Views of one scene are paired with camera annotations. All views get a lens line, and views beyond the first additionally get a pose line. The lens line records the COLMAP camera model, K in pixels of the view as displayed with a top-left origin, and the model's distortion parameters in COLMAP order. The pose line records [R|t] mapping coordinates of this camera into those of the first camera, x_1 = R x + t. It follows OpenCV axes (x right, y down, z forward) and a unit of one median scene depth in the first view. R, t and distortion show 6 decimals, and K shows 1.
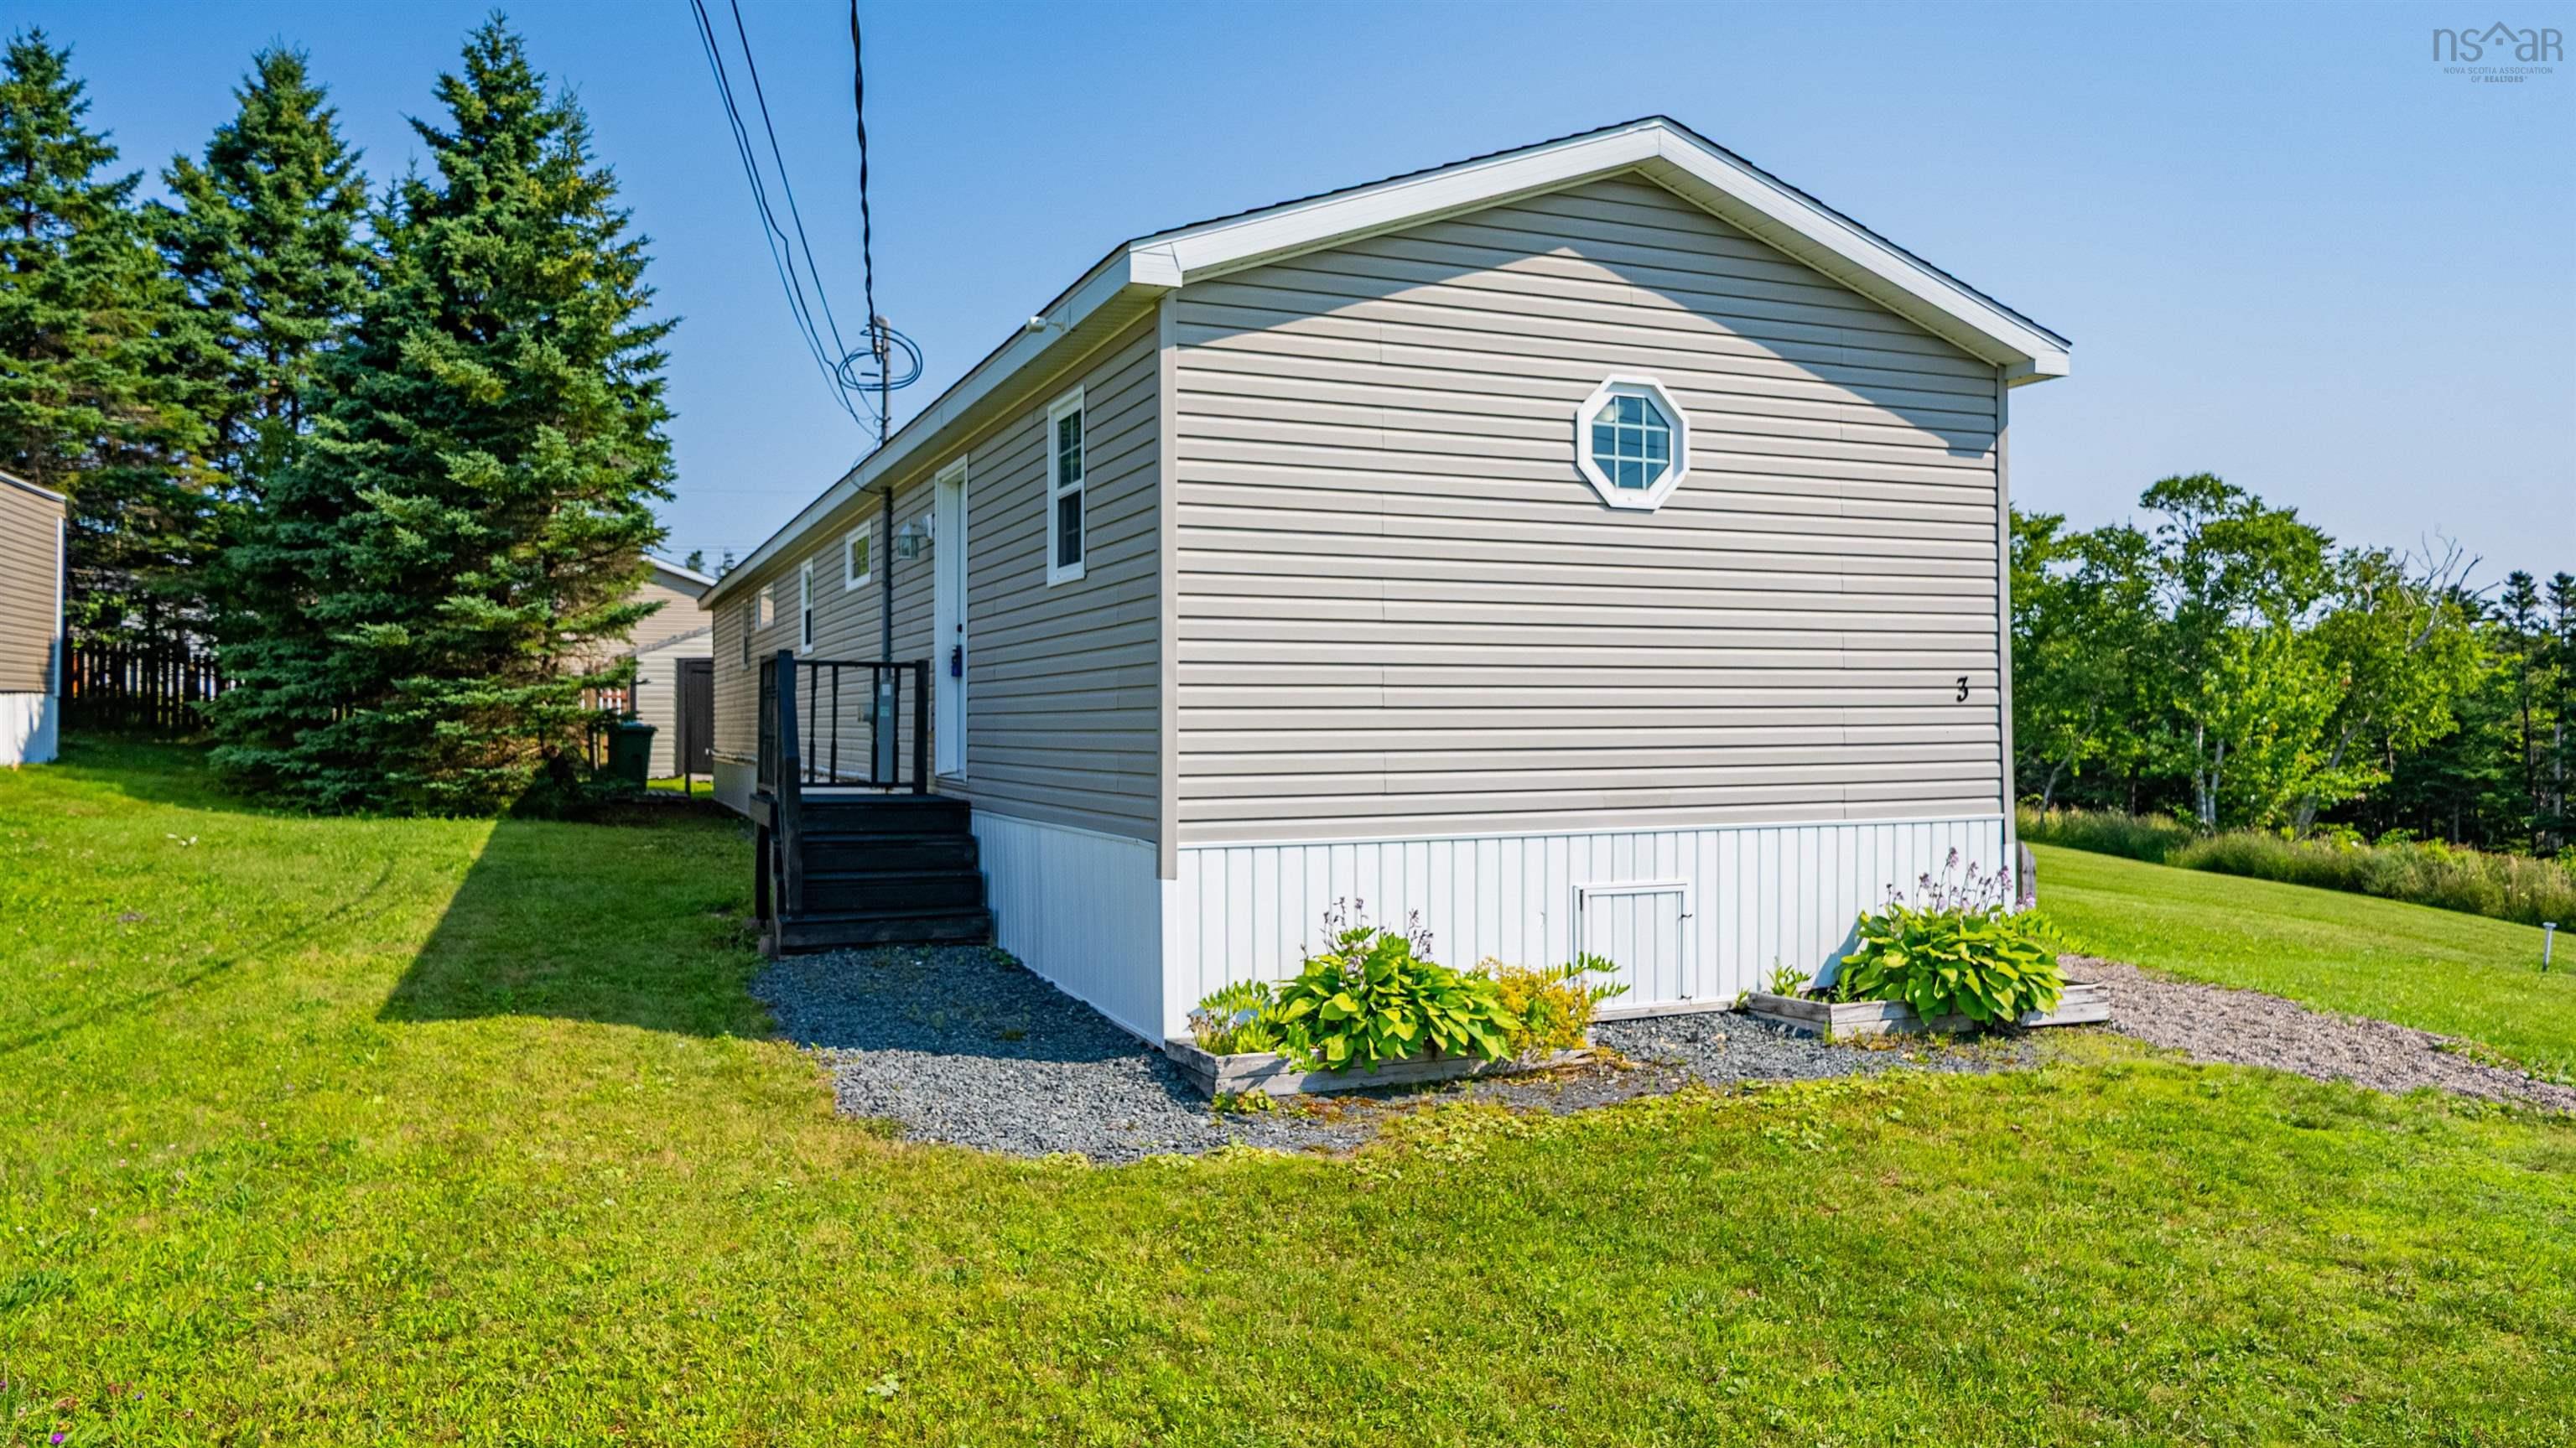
lens RADIAL K [[1777.8, 0, 1288.0], [0, 1777.8, 724.0], [0, 0, 1]] dist [-0.000469, 0.000155]
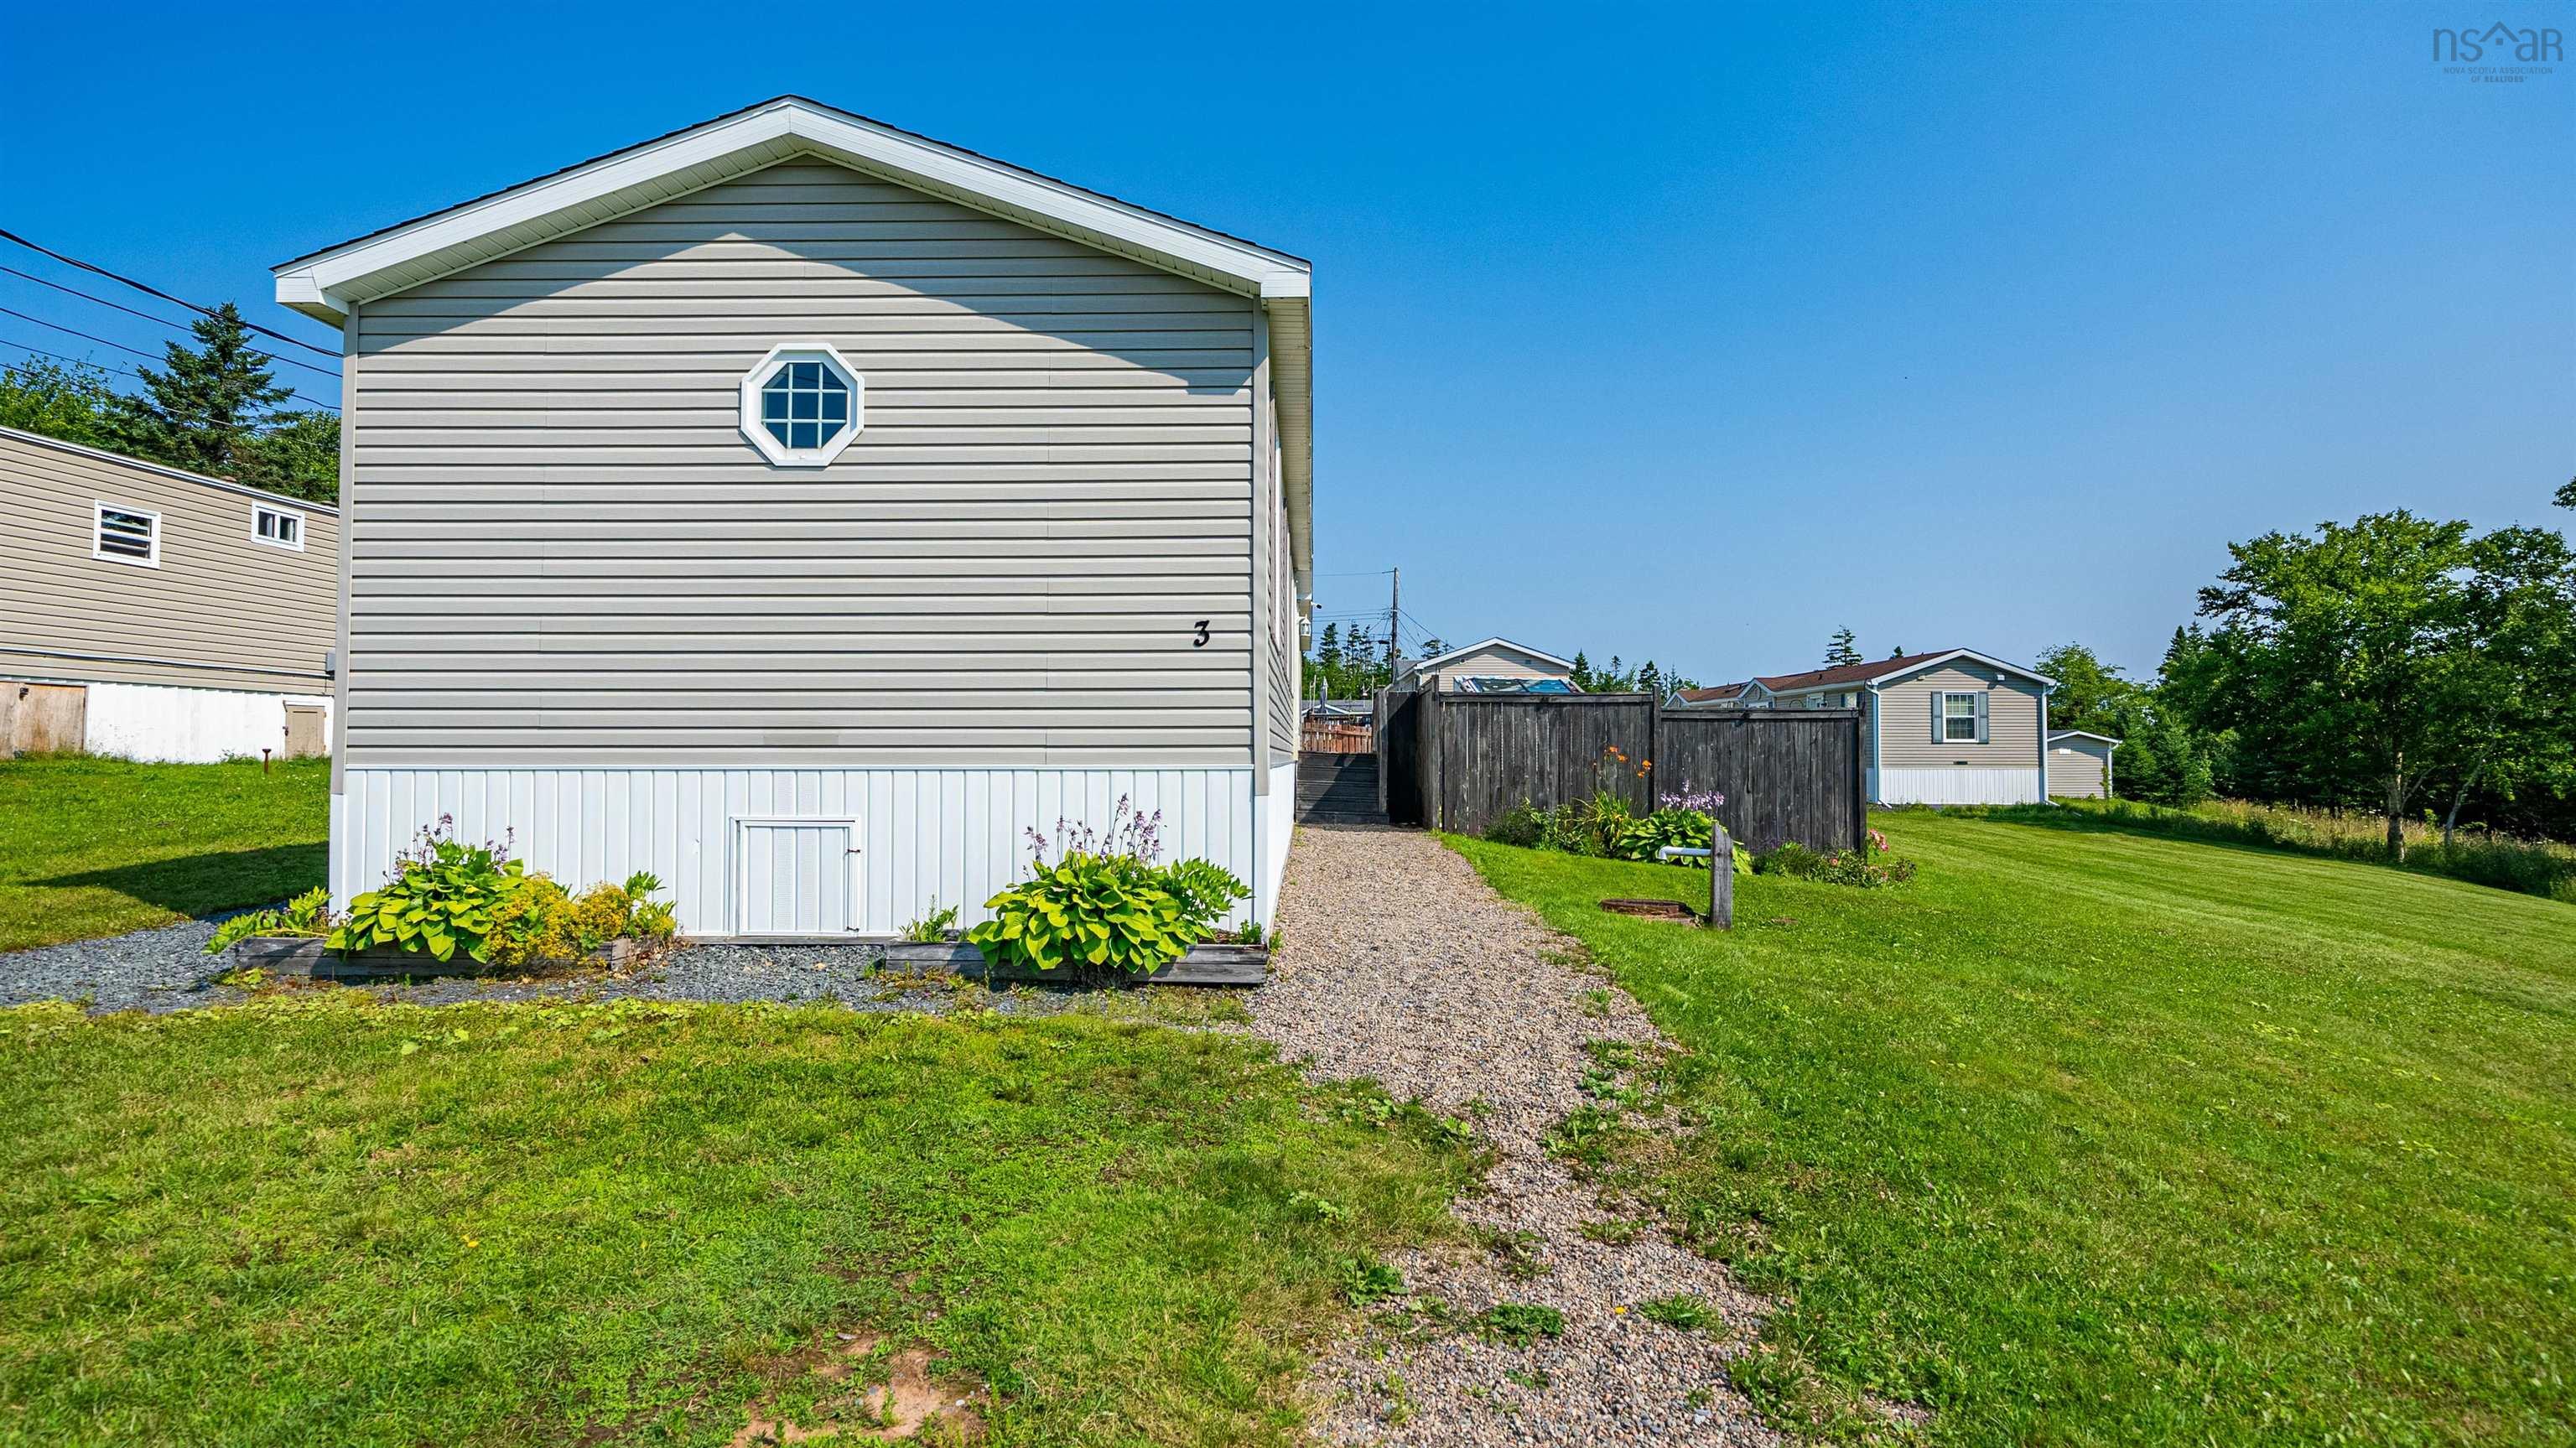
lens RADIAL K [[1343.8, 0, 1288.0], [0, 1343.8, 724.0], [0, 0, 1]] dist [0.014301, -0.000010]
pose [[0.902549, -0.005314, -0.430554, 0.799421], [-0.006913, 0.999616, -0.026829, 0.052967], [0.430532, 0.027191, 0.902166, 0.394978]]
